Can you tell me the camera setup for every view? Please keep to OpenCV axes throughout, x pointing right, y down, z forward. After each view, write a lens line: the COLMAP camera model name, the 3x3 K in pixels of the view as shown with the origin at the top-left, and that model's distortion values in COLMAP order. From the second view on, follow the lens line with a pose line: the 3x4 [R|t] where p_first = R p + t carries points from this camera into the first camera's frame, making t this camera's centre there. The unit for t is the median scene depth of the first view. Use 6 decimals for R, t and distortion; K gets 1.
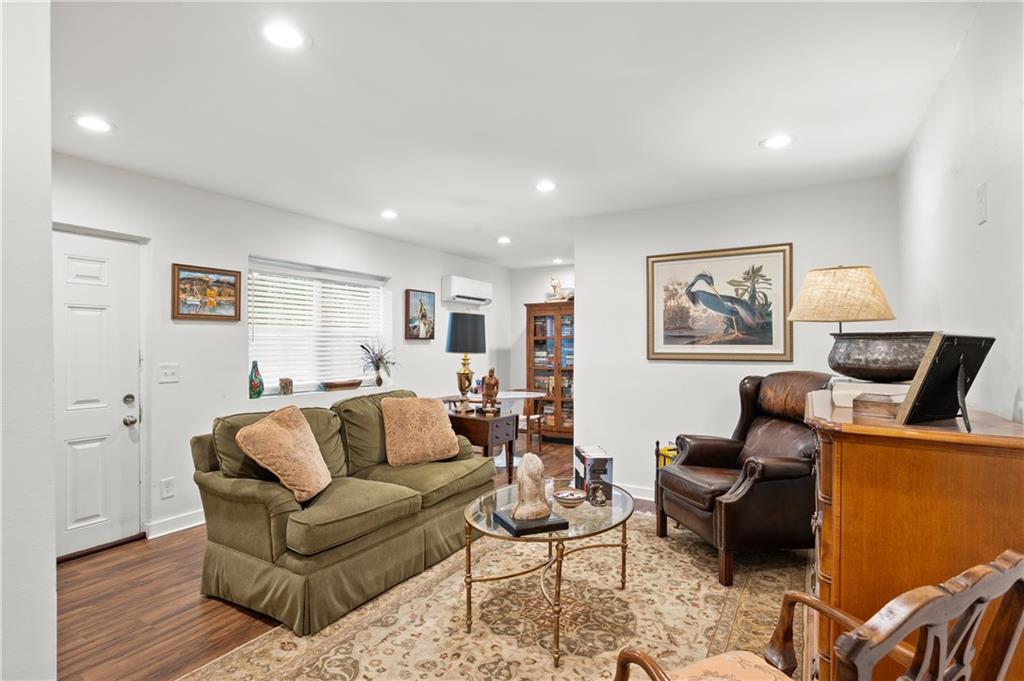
lens RADIAL K [[494.0, 0, 514.7], [0, 494.0, 346.2], [0, 0, 1]] dist [0.000275, 0.000052]
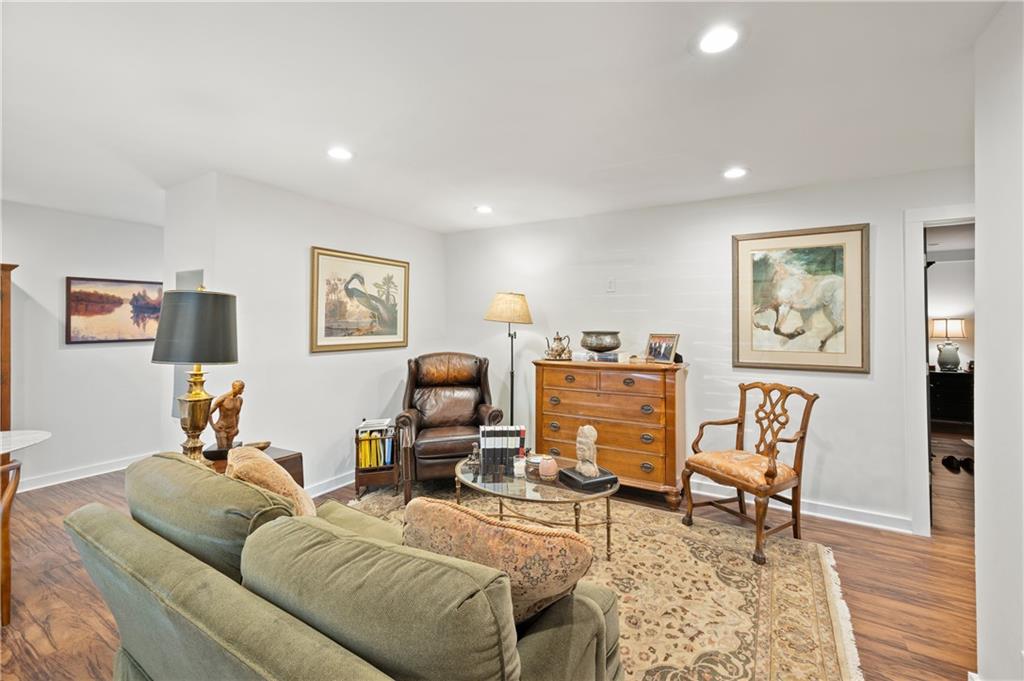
lens RADIAL K [[423.3, 0, 513.9], [0, 423.3, 323.3], [0, 0, 1]] dist [-0.000226, -0.000163]
pose [[0.010593, -0.000027, 0.999944, -0.586155], [0.003196, 0.999995, -0.000007, -0.031366], [-0.999939, 0.003196, 0.010593, 0.628499]]
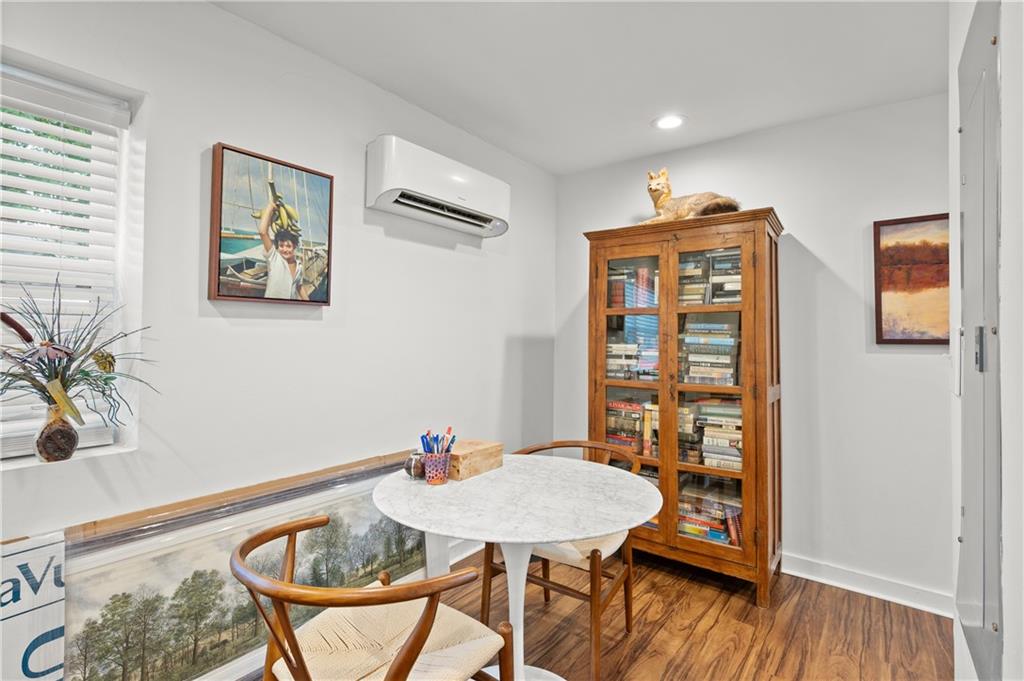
lens RADIAL K [[489.9, 0, 513.5], [0, 489.9, 332.7], [0, 0, 1]] dist [0.000992, 0.000022]
pose [[0.991857, 0.008041, -0.127104, 0.022936], [-0.009741, 0.999871, -0.012761, 0.013658], [0.126985, 0.013895, 0.991807, 1.003871]]
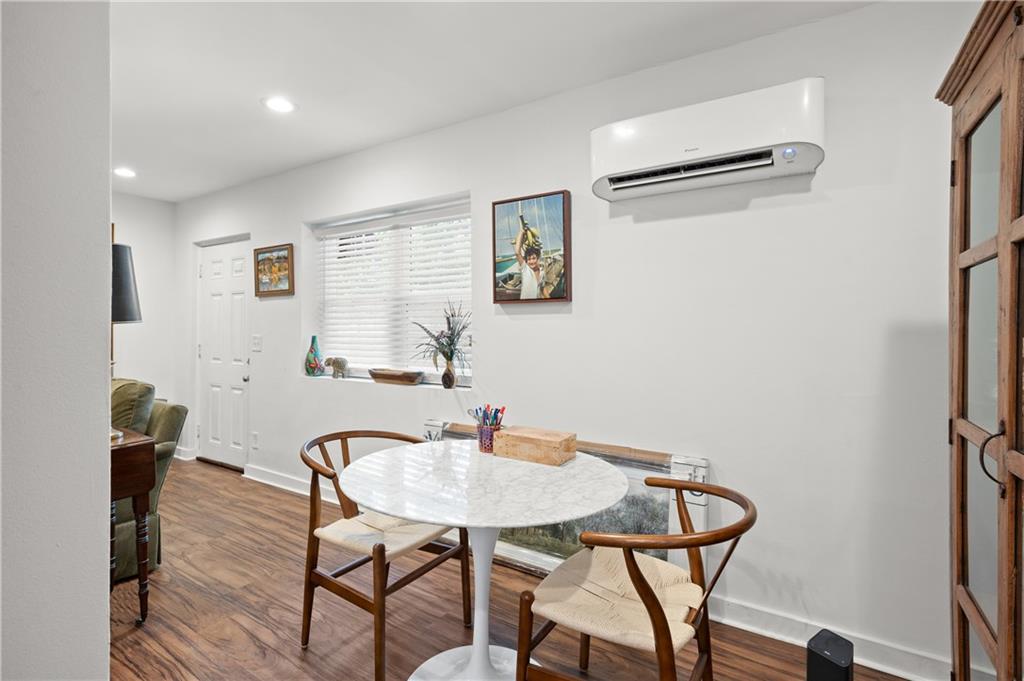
lens RADIAL K [[489.9, 0, 513.5], [0, 489.9, 332.7], [0, 0, 1]] dist [0.000992, 0.000022]
pose [[-0.046813, 0.008321, -0.998869, 0.389612], [-0.004231, 0.999955, 0.008528, 0.015434], [0.998895, 0.004626, -0.046776, 1.472563]]
